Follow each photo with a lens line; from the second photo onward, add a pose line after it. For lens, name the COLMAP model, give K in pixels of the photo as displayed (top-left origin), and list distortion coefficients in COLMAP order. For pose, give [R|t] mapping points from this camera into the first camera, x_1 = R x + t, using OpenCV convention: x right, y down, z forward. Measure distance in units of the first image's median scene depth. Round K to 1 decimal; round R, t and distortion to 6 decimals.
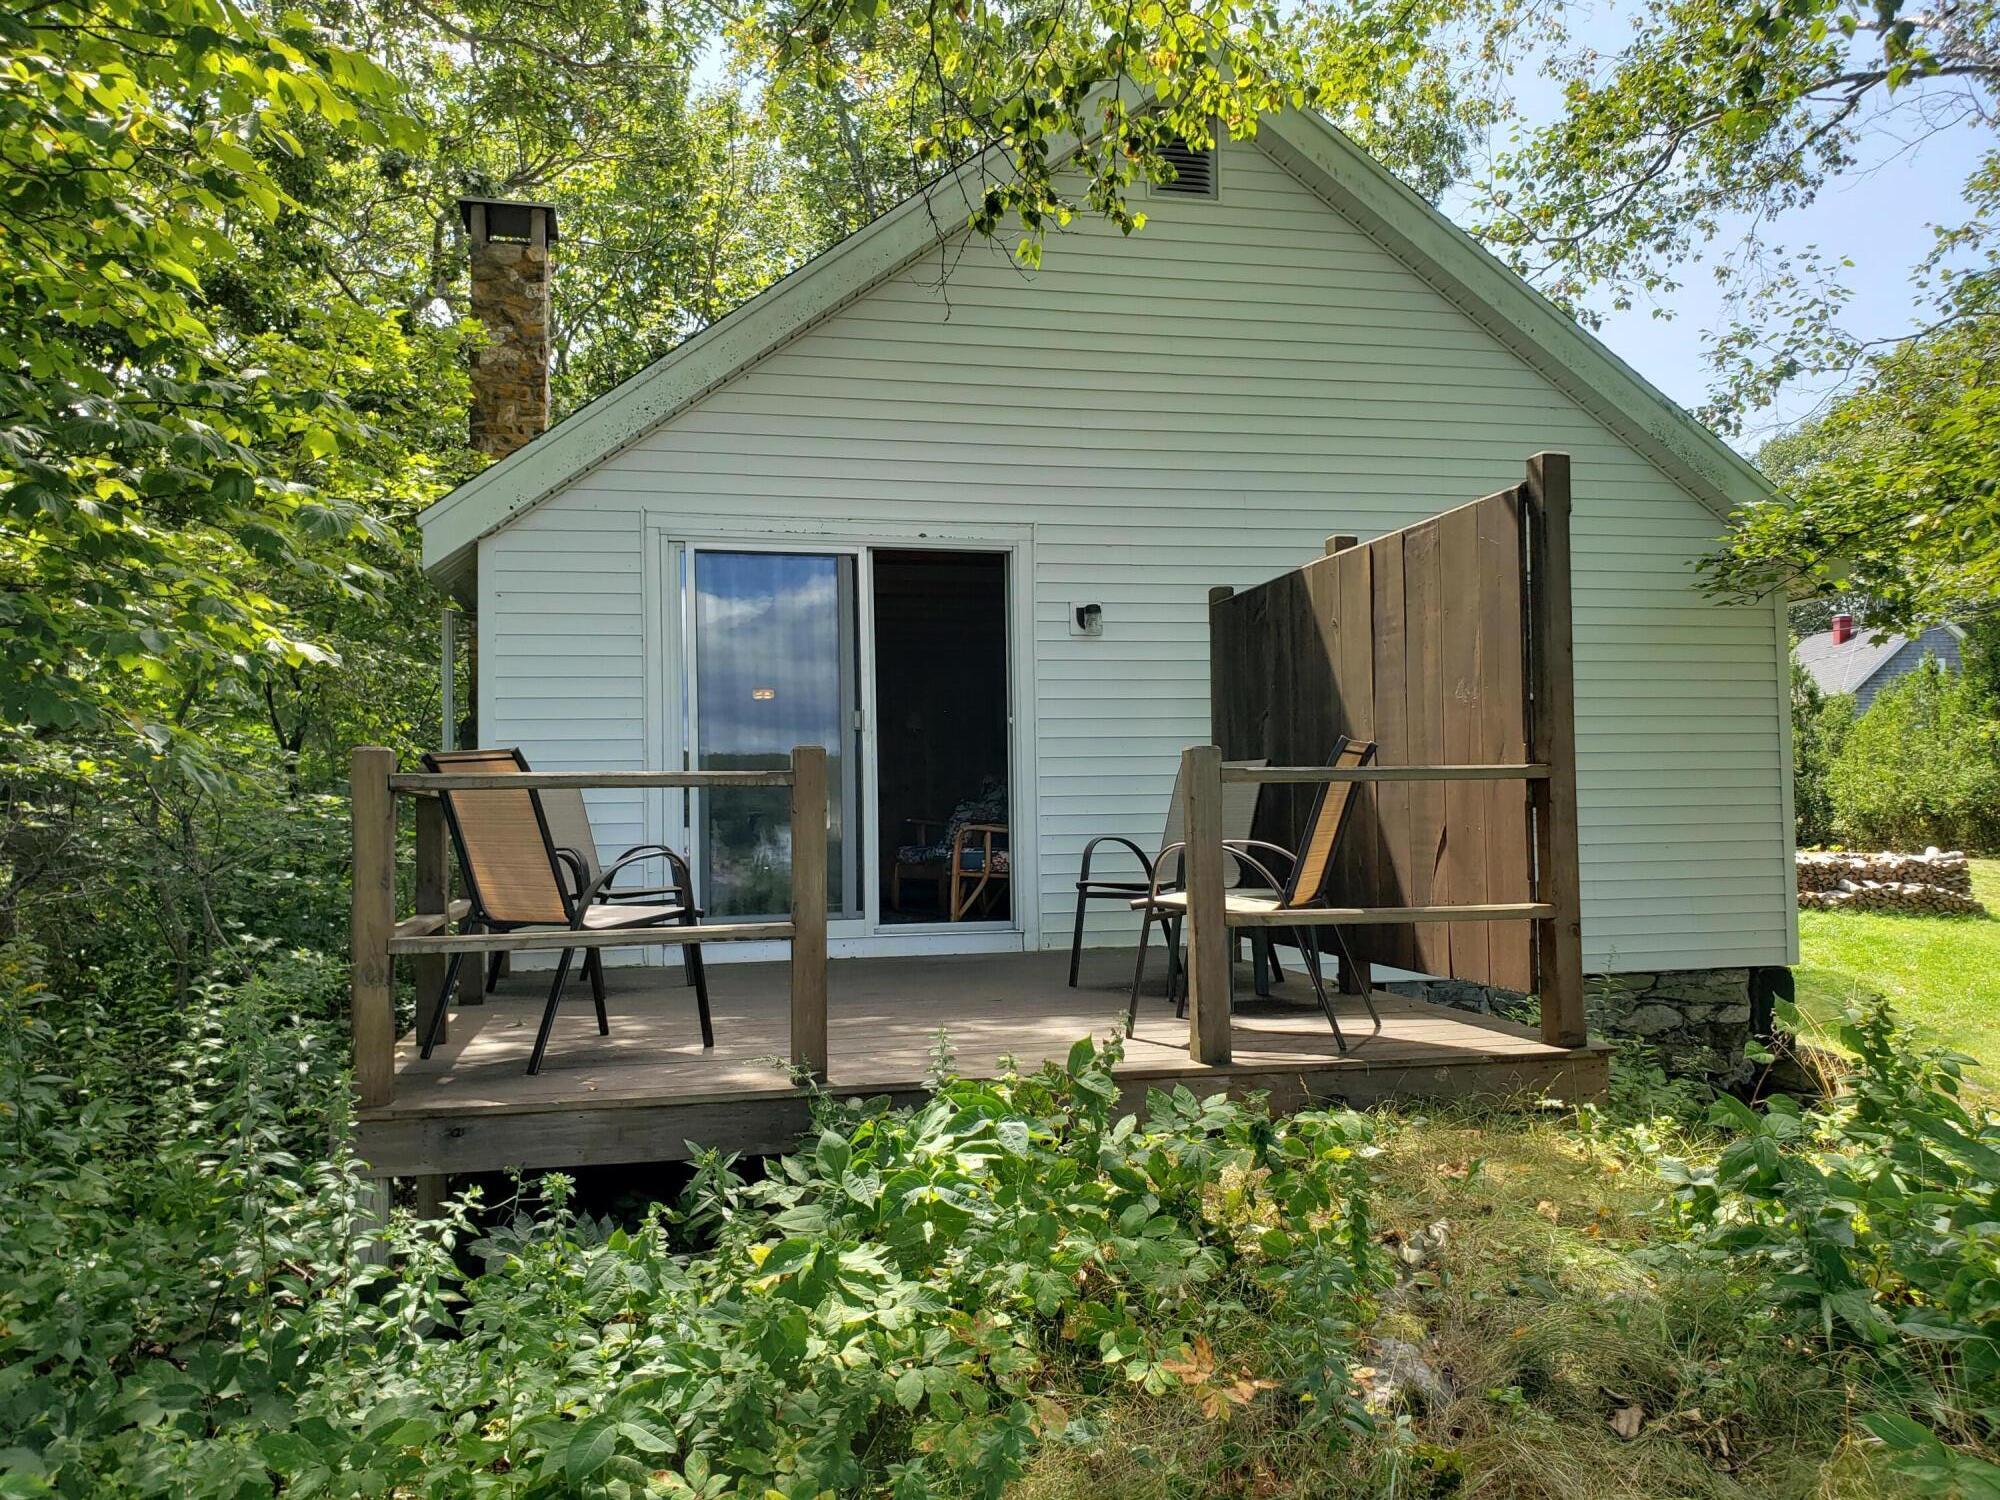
lens RADIAL K [[1518.2, 0, 1000.7], [0, 1518.2, 752.3], [0, 0, 1]] dist [0.045092, 0.000269]
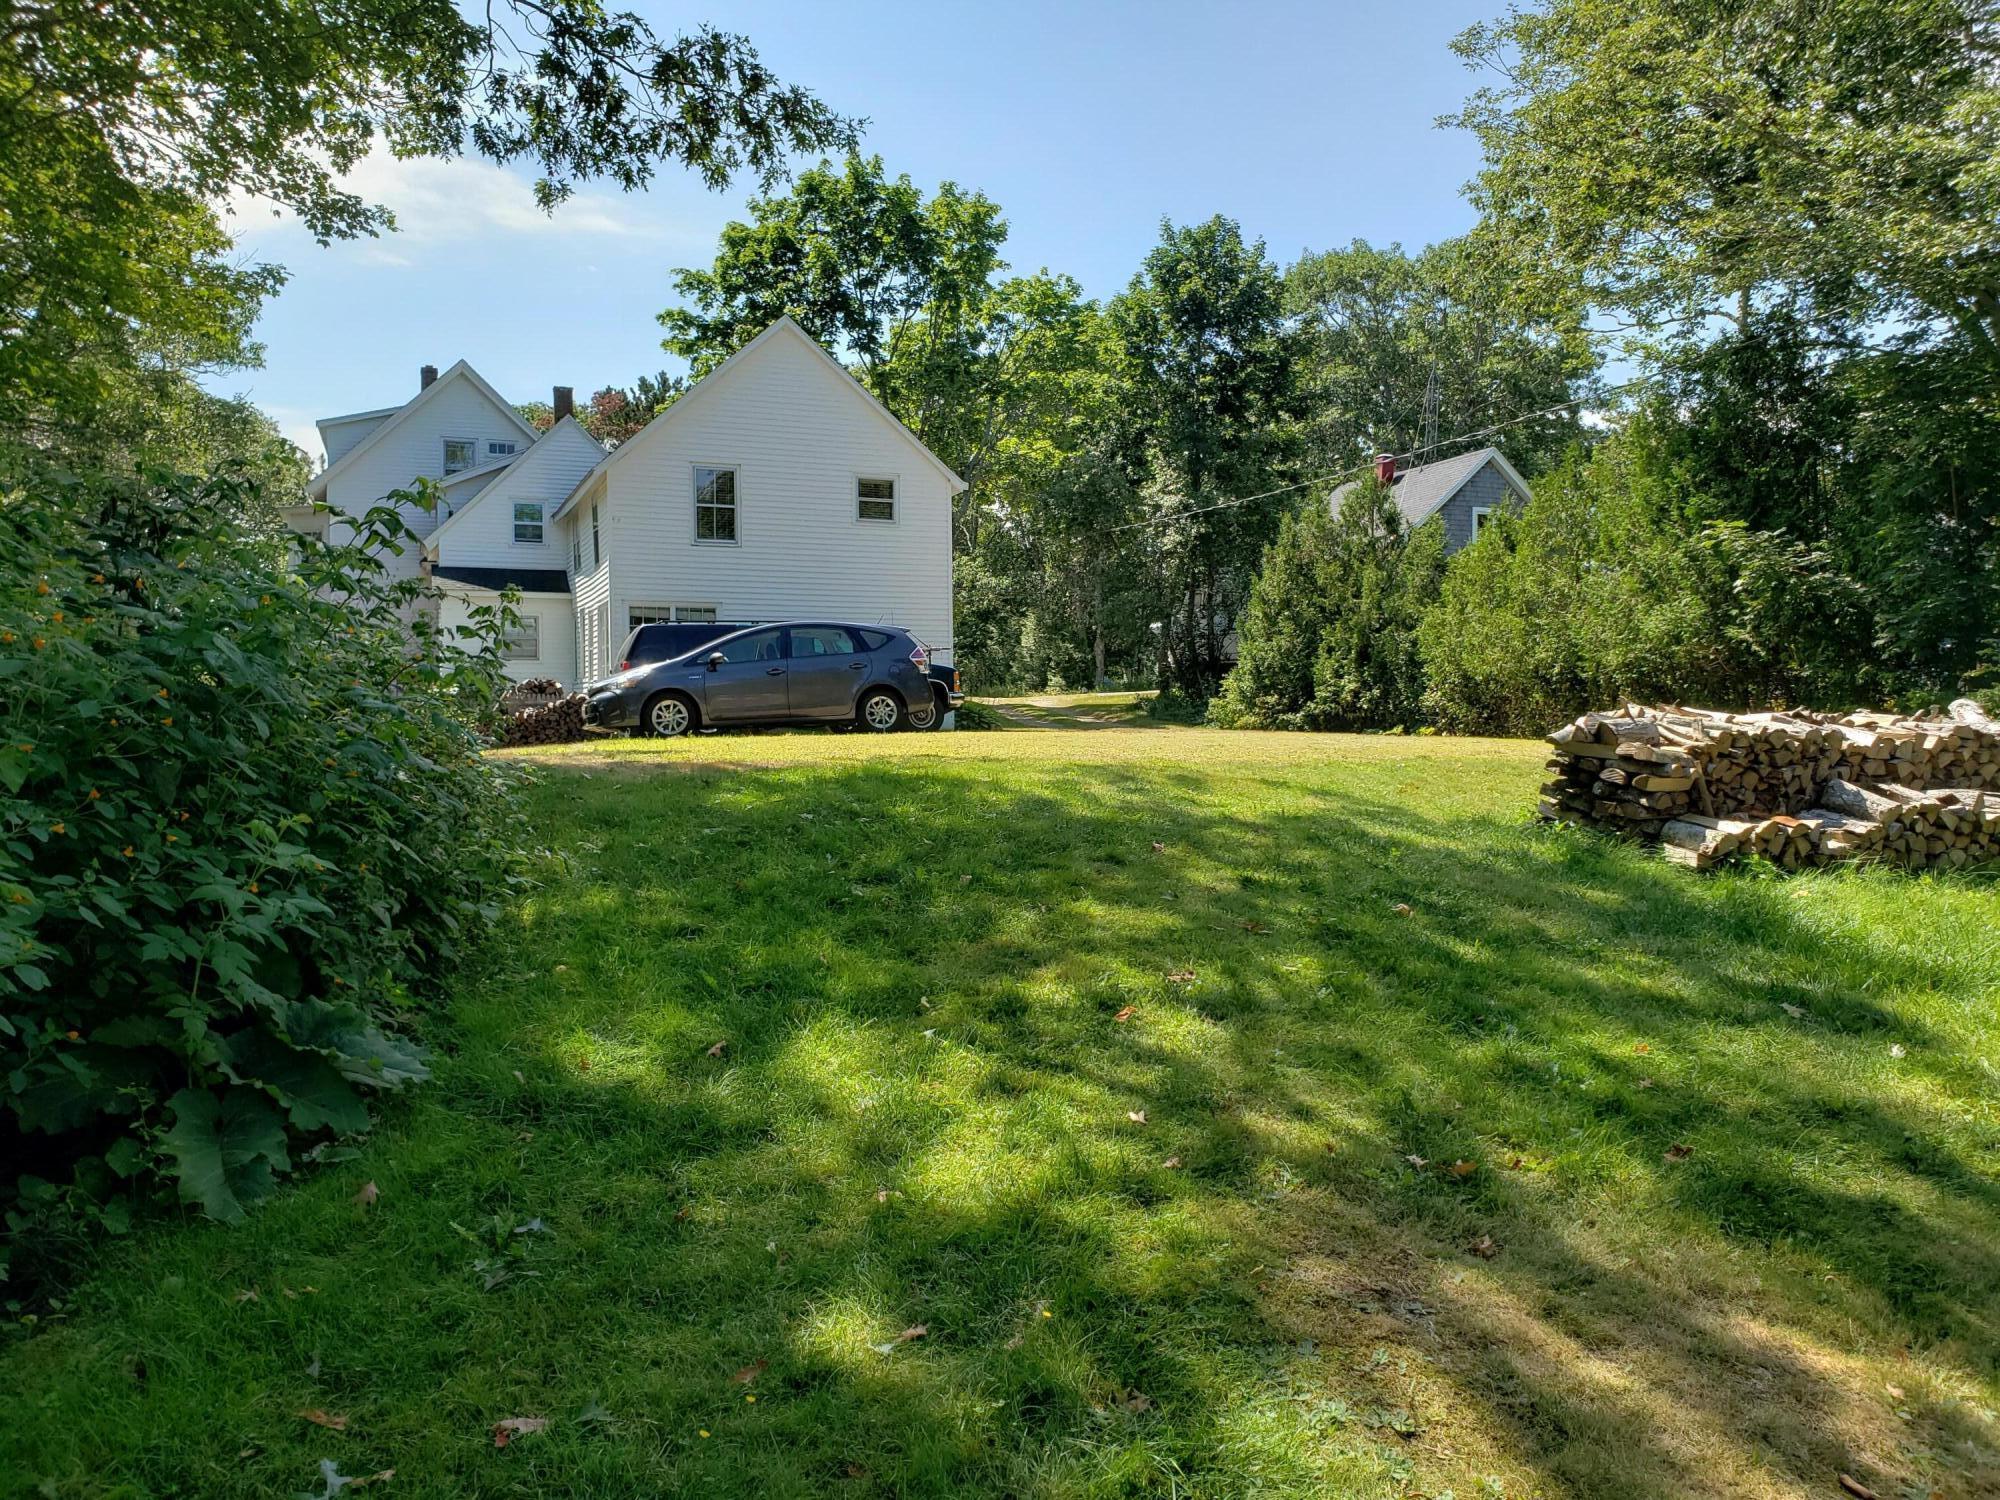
lens RADIAL K [[1518.2, 0, 999.9], [0, 1518.2, 747.4], [0, 0, 1]] dist [0.045092, 0.000269]
pose [[0.950030, 0.009217, 0.312023, 0.135448], [-0.030244, 0.997579, 0.062619, 0.031768], [-0.310691, -0.068926, 0.948009, 0.392193]]
